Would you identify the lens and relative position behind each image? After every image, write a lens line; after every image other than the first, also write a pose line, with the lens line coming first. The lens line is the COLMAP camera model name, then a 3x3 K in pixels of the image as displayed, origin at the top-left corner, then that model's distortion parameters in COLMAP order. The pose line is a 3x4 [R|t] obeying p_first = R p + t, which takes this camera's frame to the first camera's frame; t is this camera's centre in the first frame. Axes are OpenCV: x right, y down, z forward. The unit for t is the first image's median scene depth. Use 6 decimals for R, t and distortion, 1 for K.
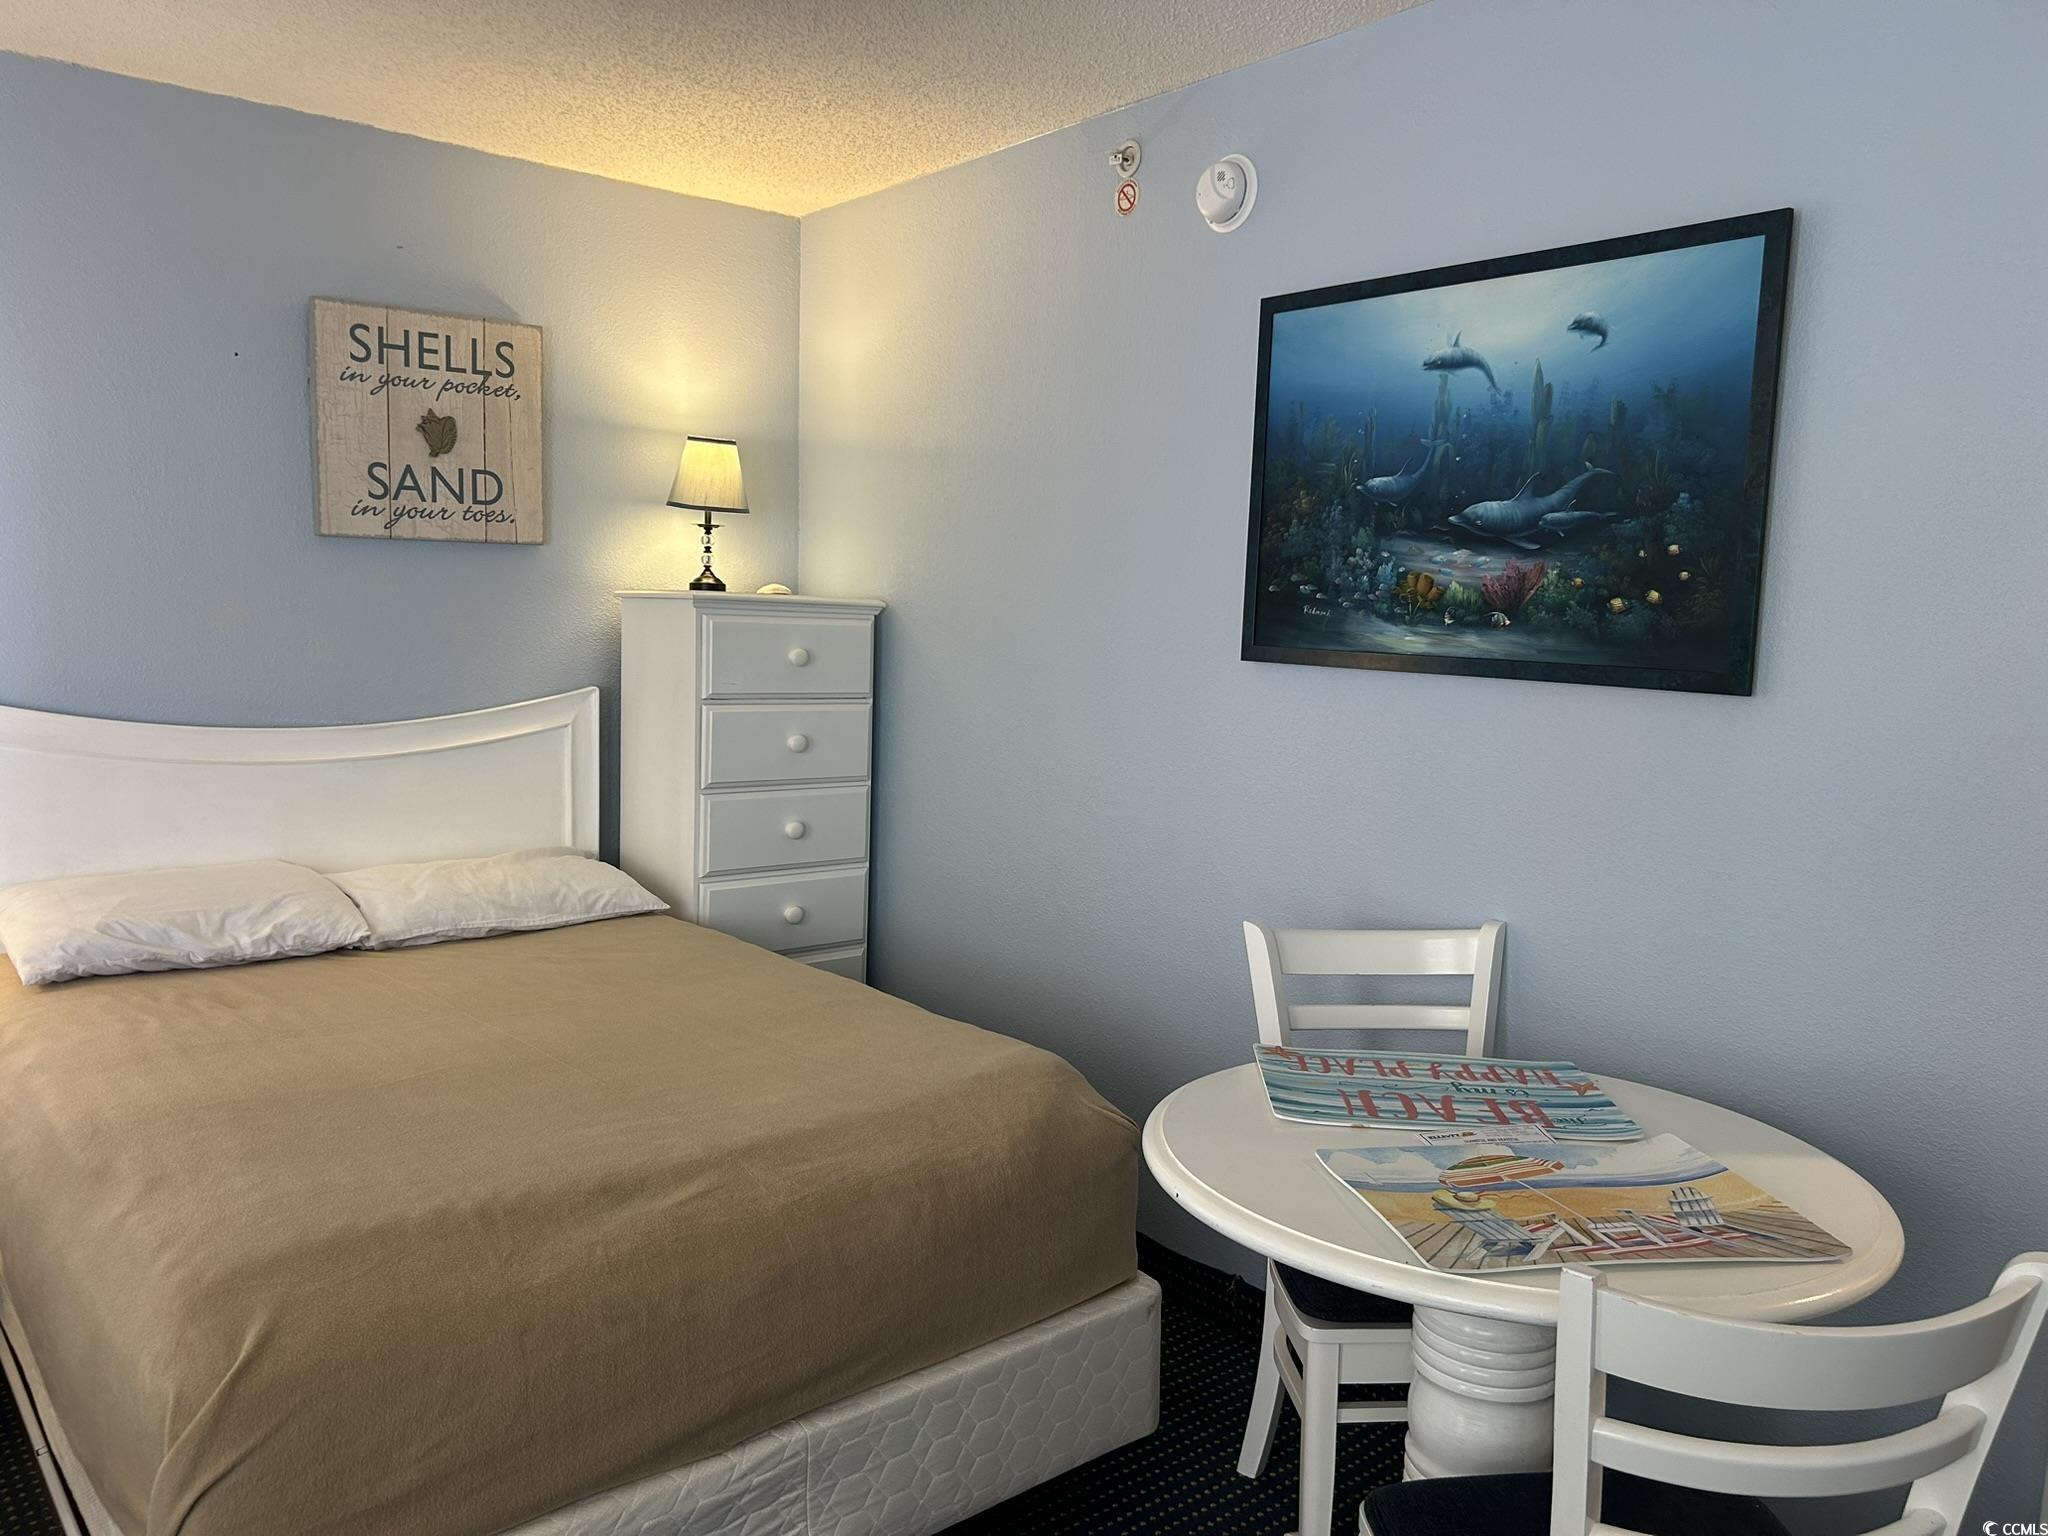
lens RADIAL K [[1545.9, 0, 1026.2], [0, 1545.9, 772.3], [0, 0, 1]] dist [0.030688, -0.028368]
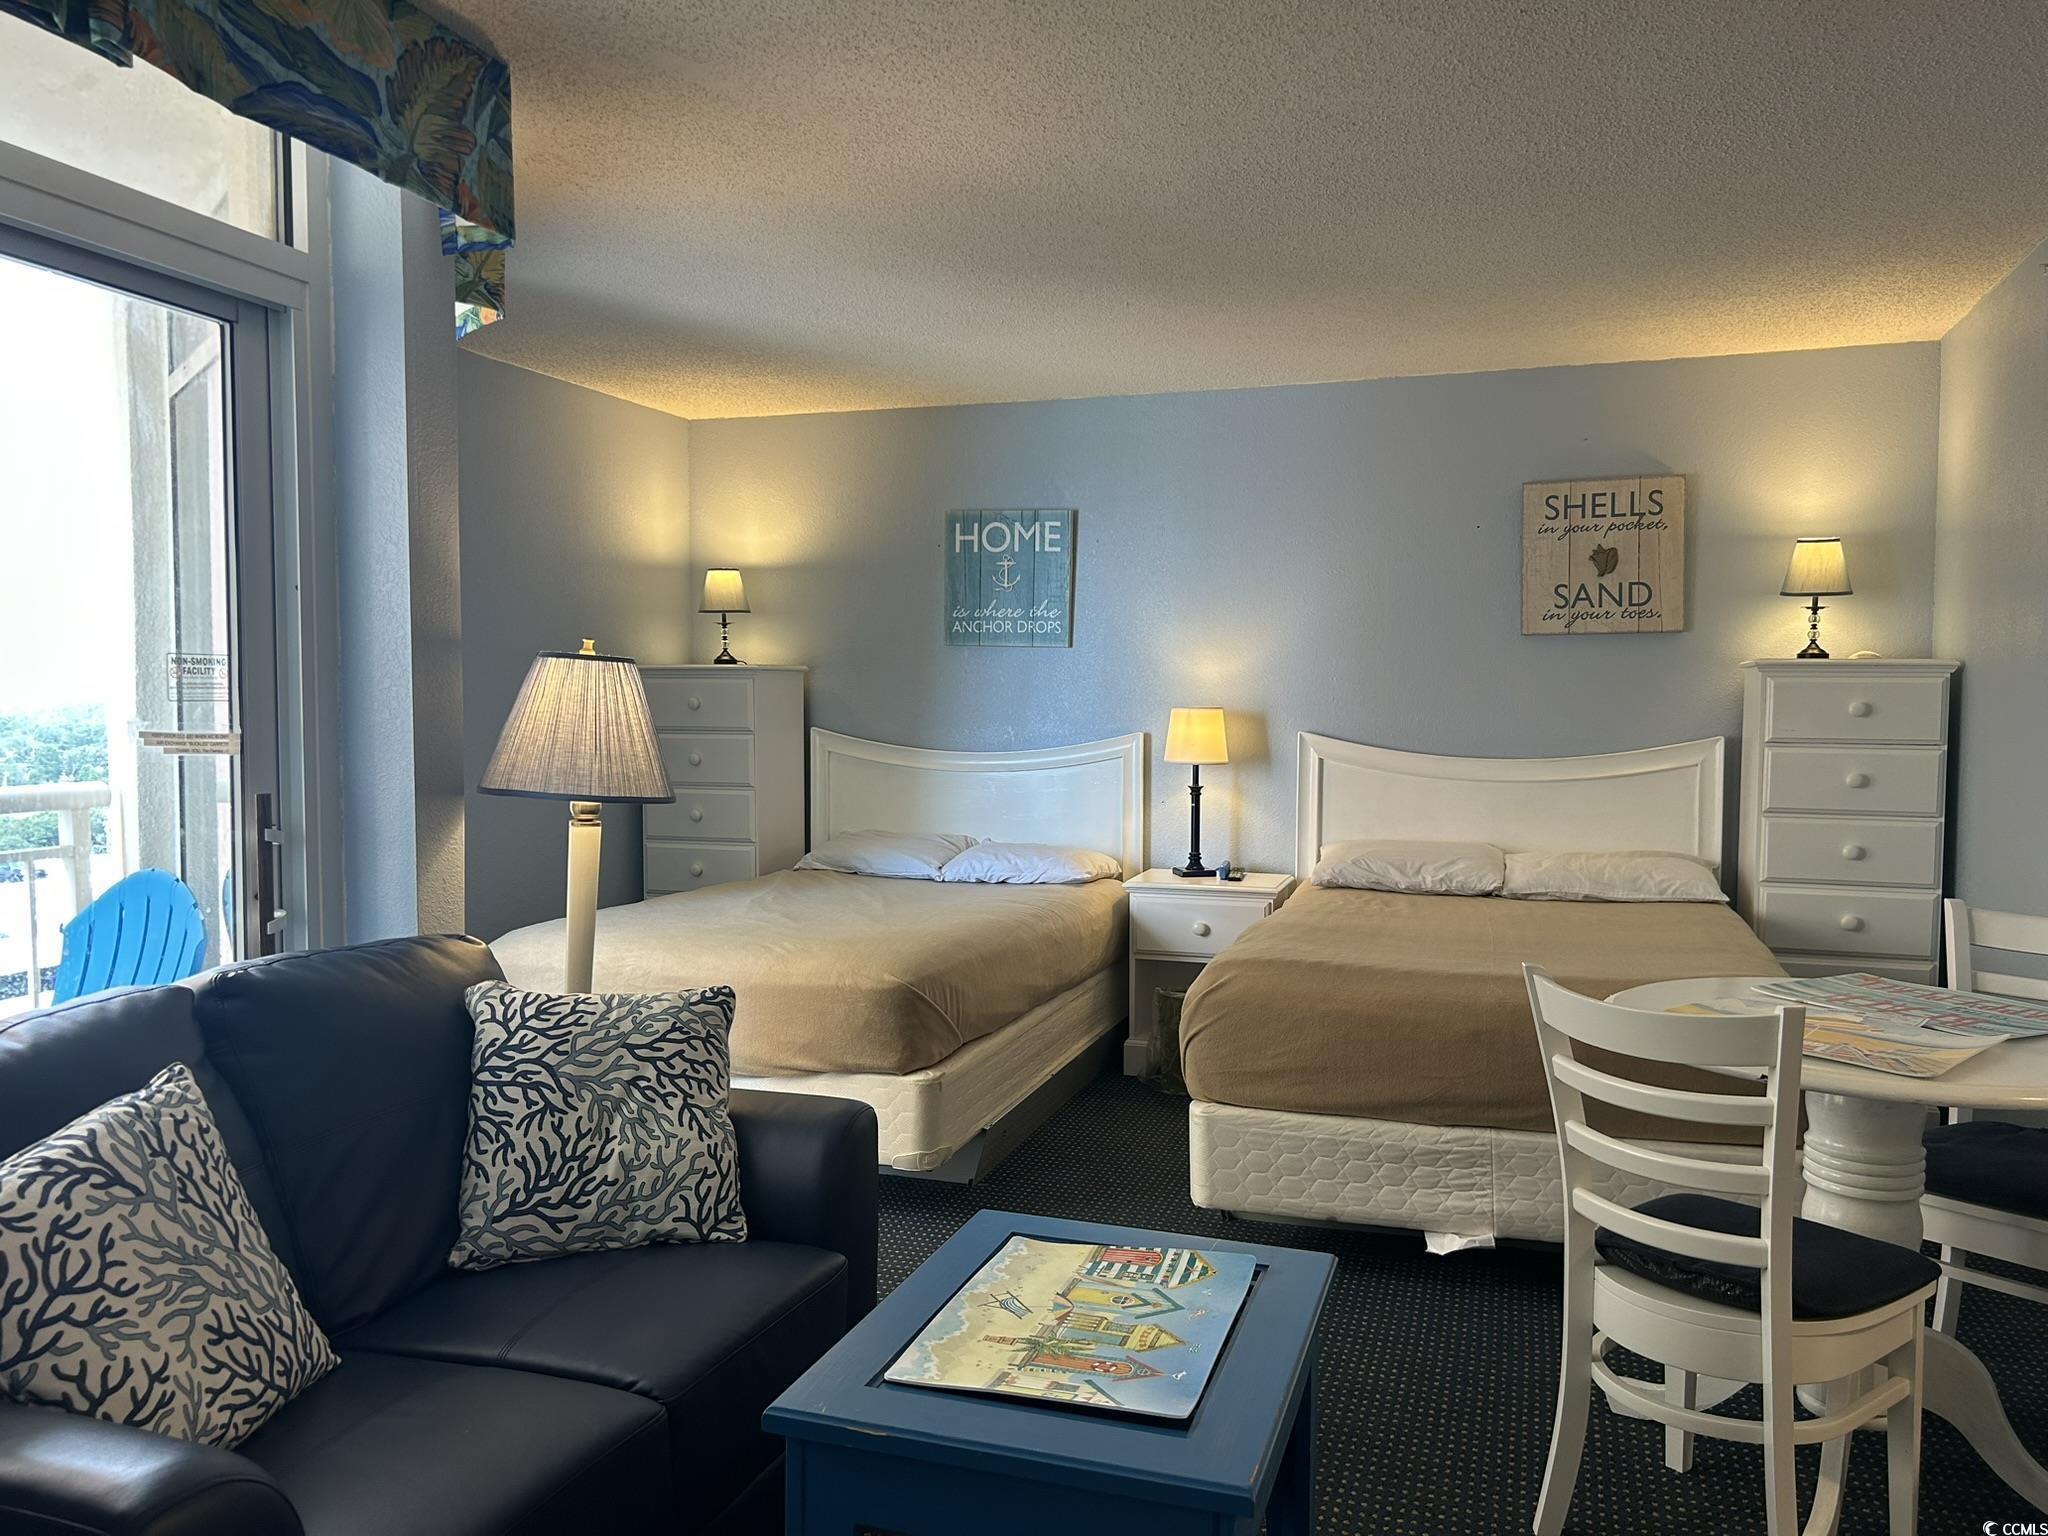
lens RADIAL K [[1522.1, 0, 1019.4], [0, 1522.1, 776.7], [0, 0, 1]] dist [0.087533, -0.101048]
pose [[0.518717, 0.020258, -0.854706, 0.718175], [-0.077228, 0.996742, -0.023245, 0.075116], [0.851451, 0.078065, 0.518592, -0.249993]]
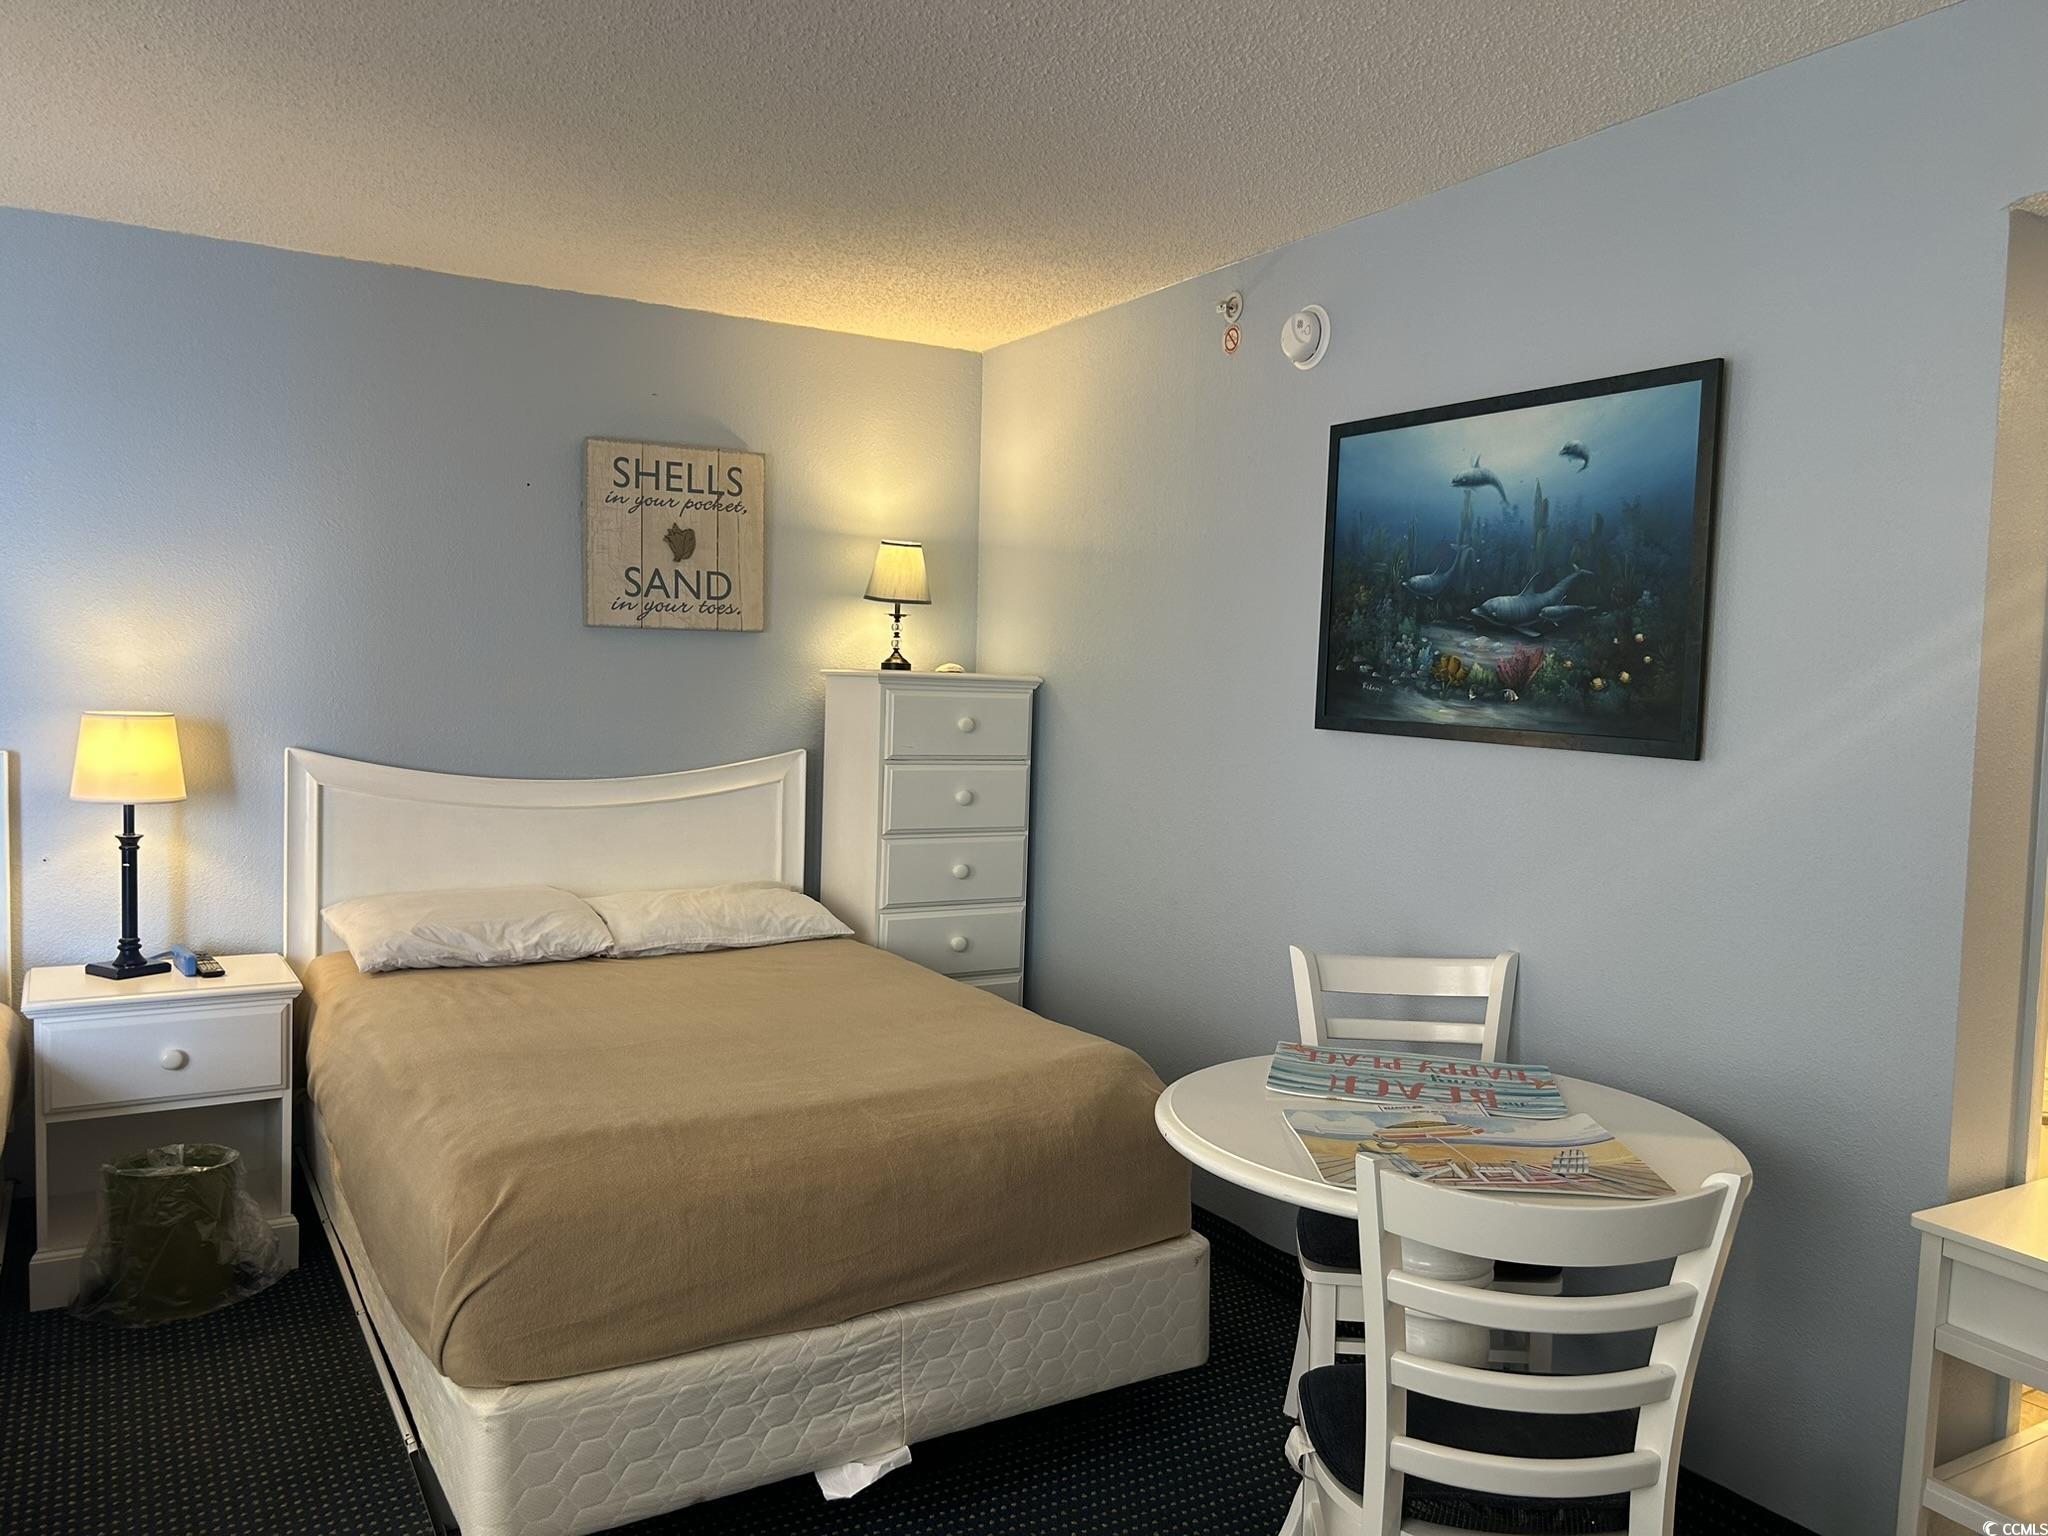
lens RADIAL K [[1541.0, 0, 1027.4], [0, 1541.0, 775.1], [0, 0, 1]] dist [0.107827, -0.237510]
pose [[0.986620, 0.009371, -0.162768, 0.118641], [-0.016225, 0.999034, -0.040832, 0.014866], [0.162228, 0.042927, 0.985819, -0.200888]]
